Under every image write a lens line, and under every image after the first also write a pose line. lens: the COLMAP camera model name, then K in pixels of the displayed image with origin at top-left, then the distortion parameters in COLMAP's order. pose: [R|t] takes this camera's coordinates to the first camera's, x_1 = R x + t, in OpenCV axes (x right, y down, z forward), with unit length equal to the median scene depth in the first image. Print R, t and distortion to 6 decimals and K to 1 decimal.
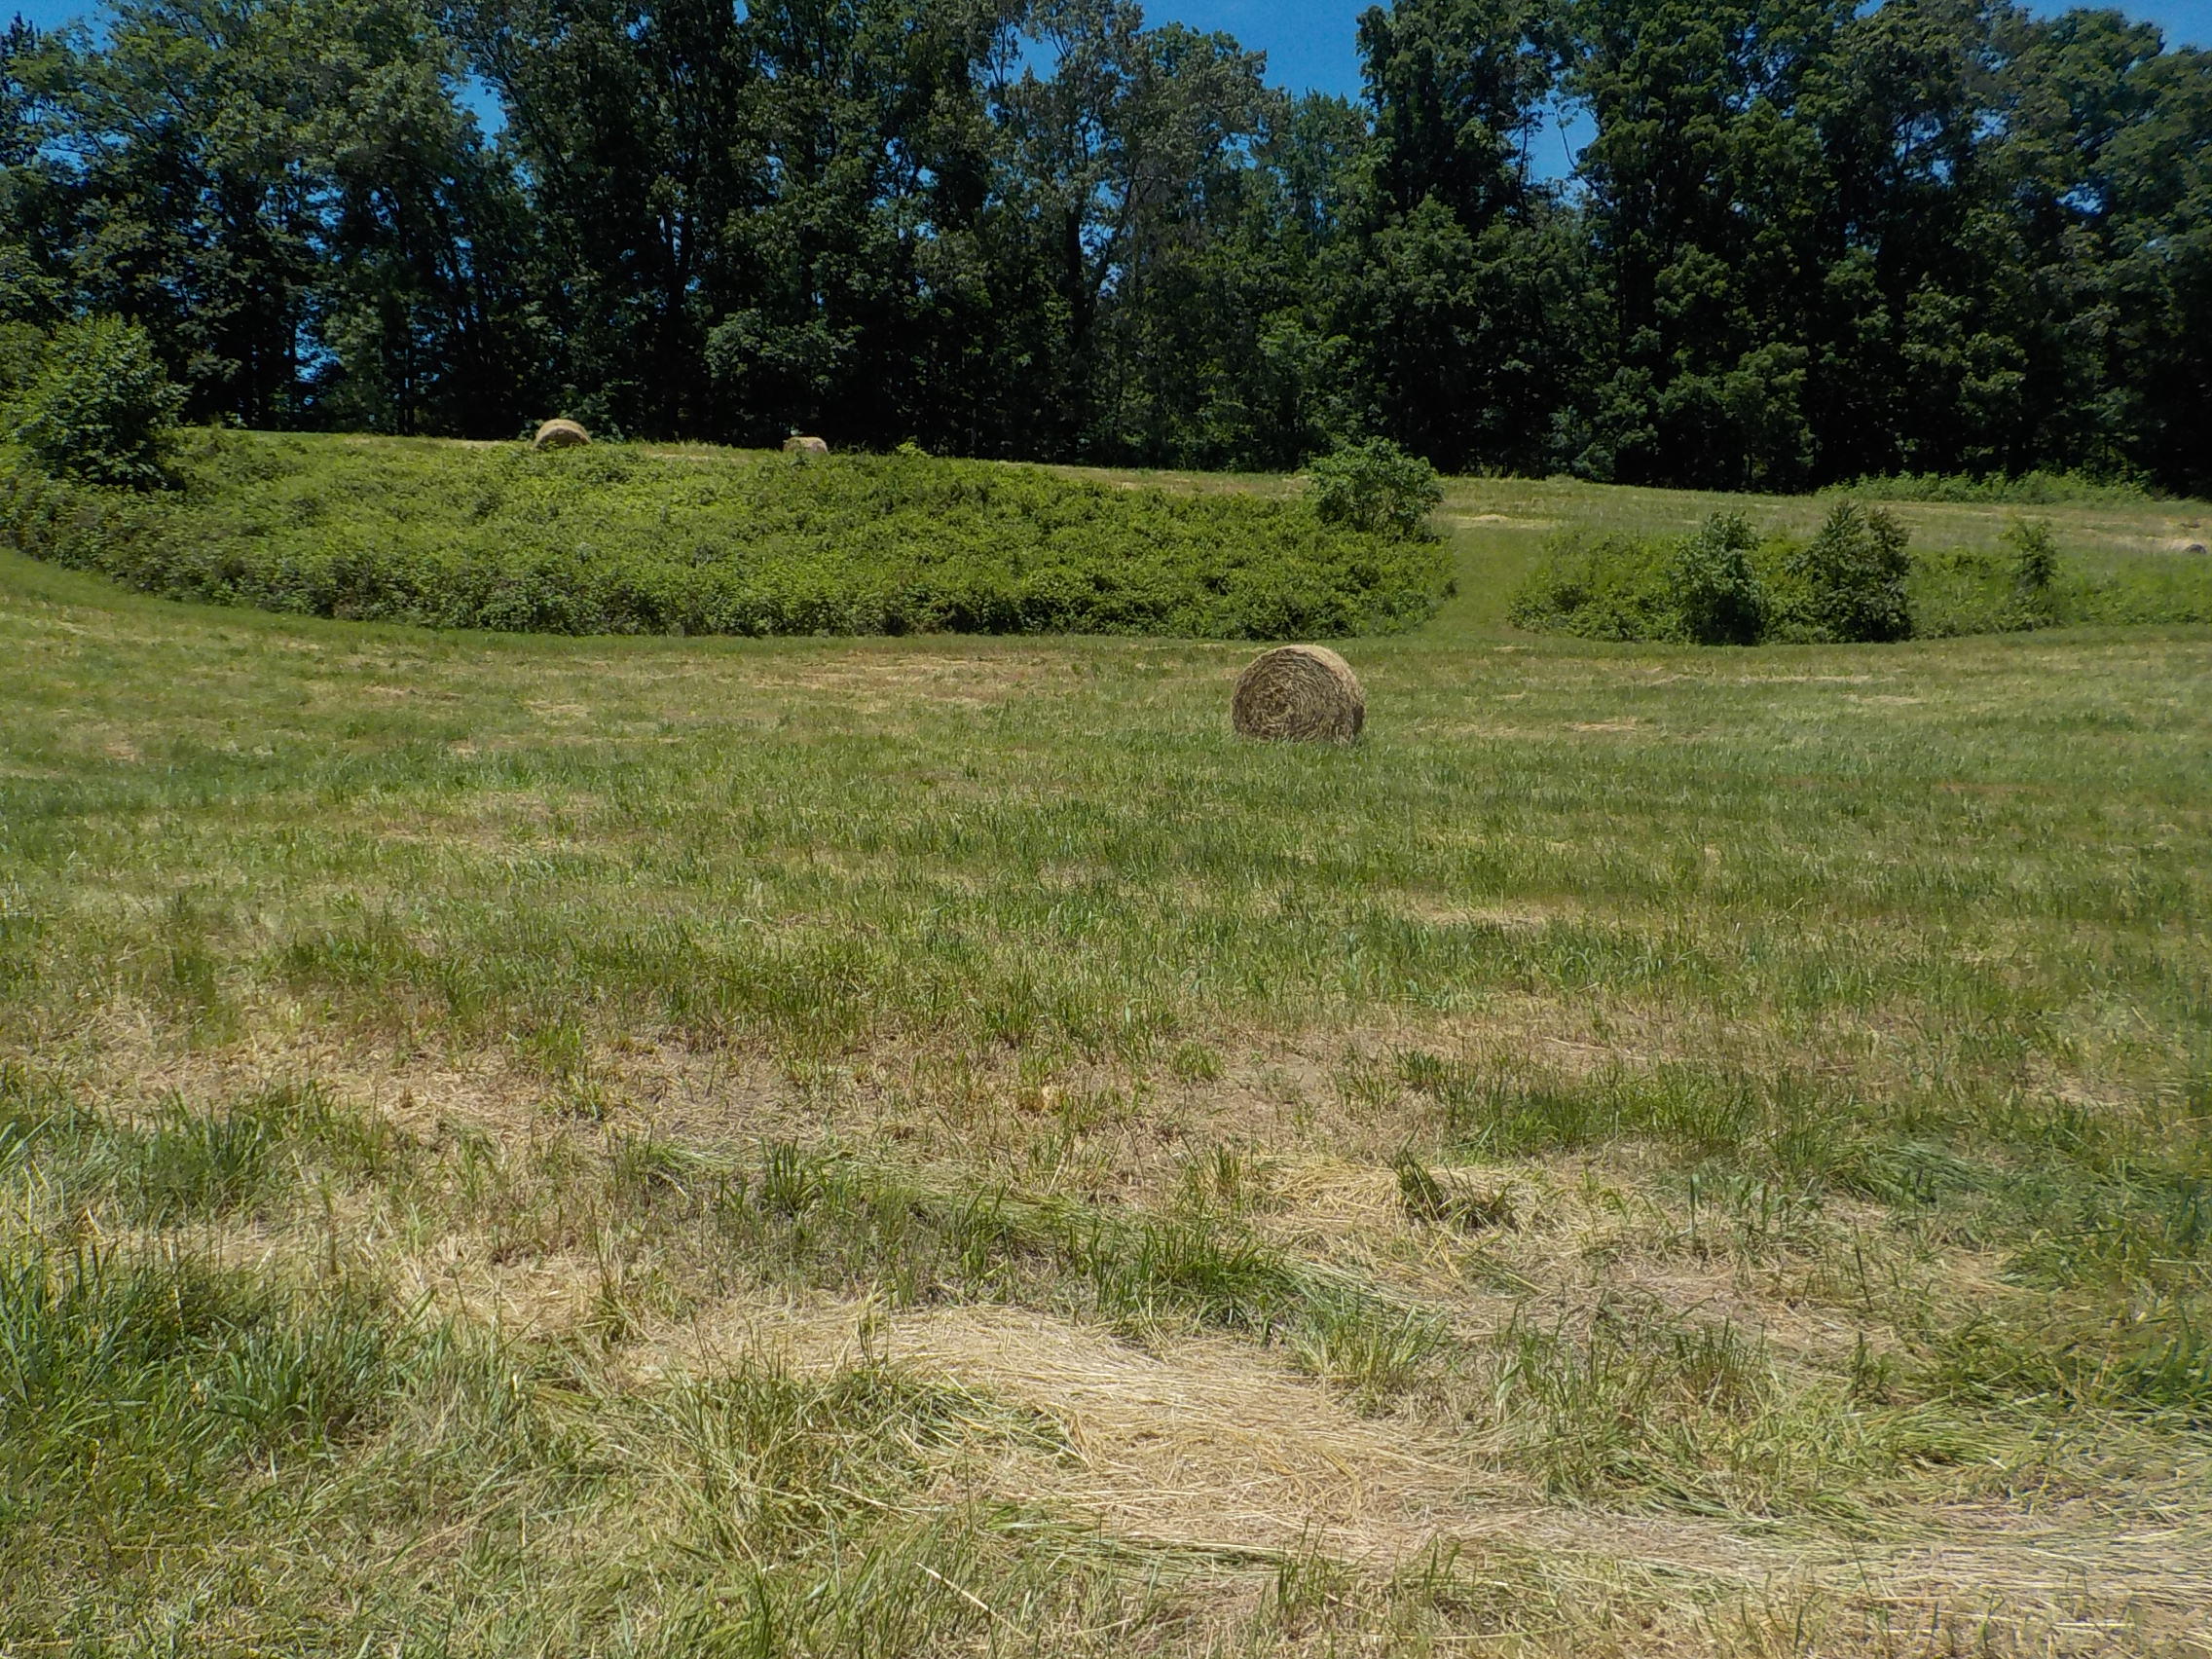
lens RADIAL K [[2013.6, 0, 1114.4], [0, 2013.6, 819.8], [0, 0, 1]] dist [0.003262, -0.005337]
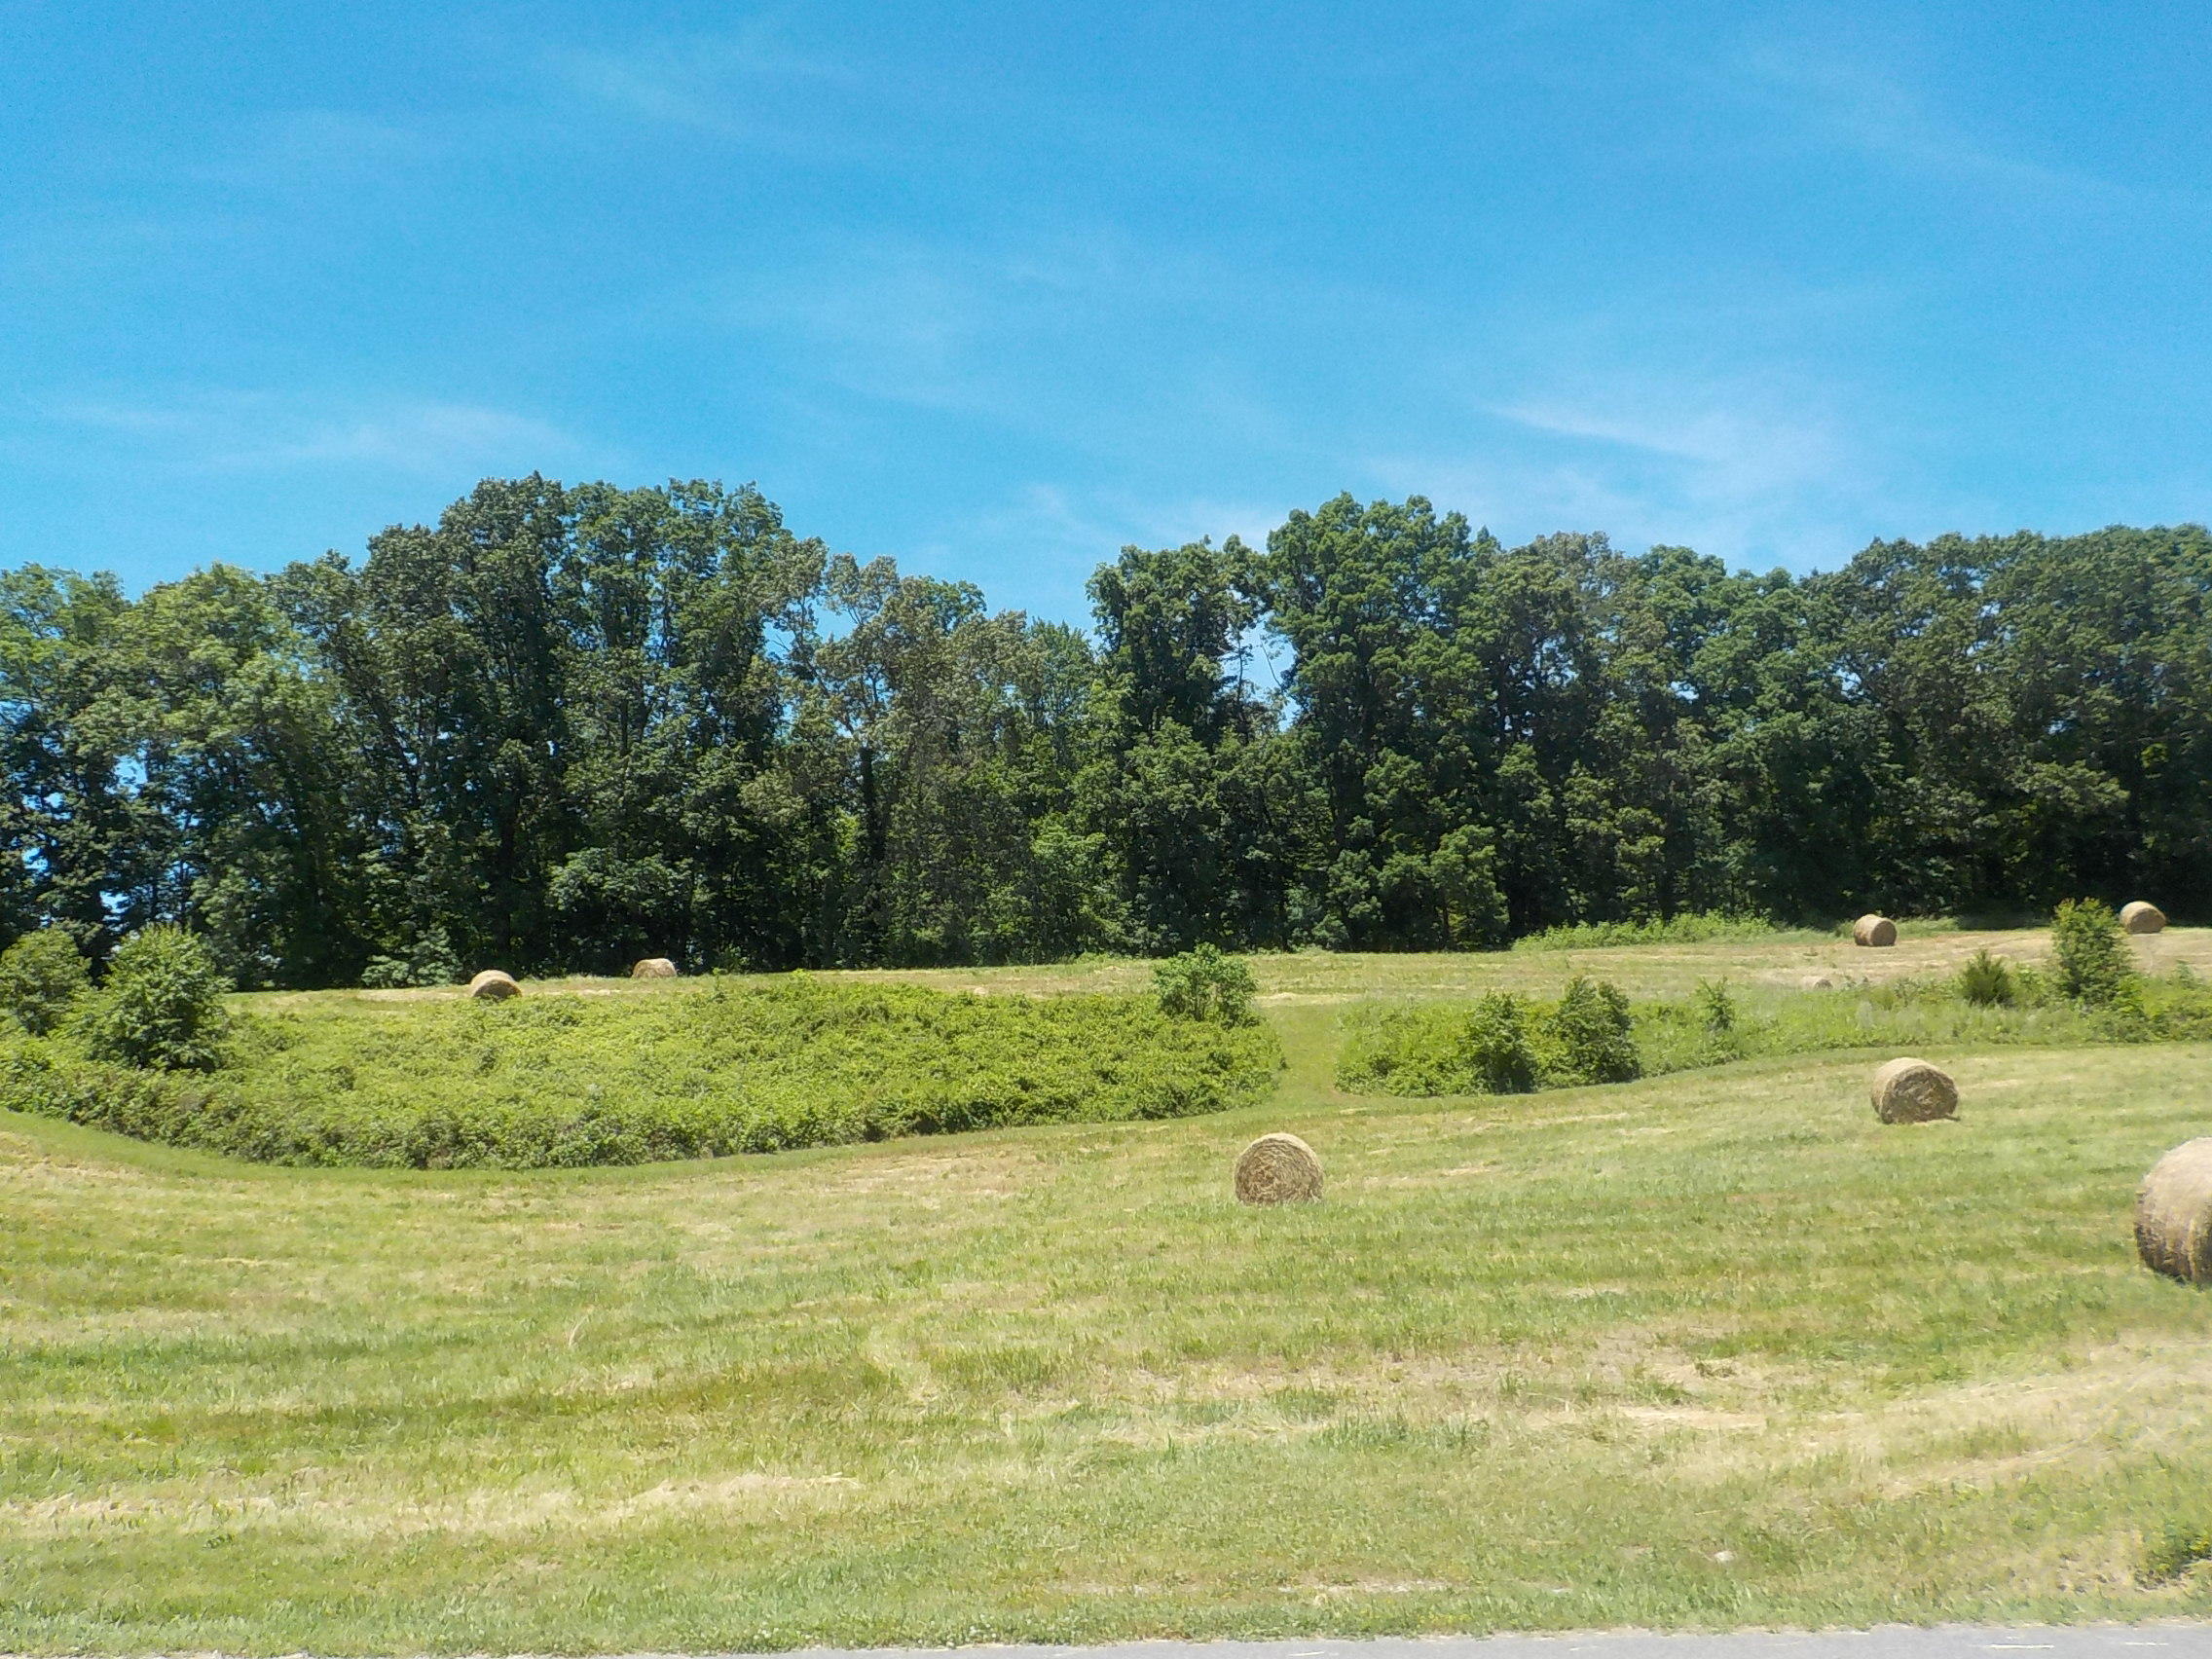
lens RADIAL K [[2029.4, 0, 1121.9], [0, 2029.4, 828.5], [0, 0, 1]] dist [0.005941, 0.020230]
pose [[0.983410, -0.059425, 0.171386, -0.084545], [0.094547, 0.974247, -0.204706, -0.004661], [-0.154808, 0.217514, 0.963702, -0.142056]]
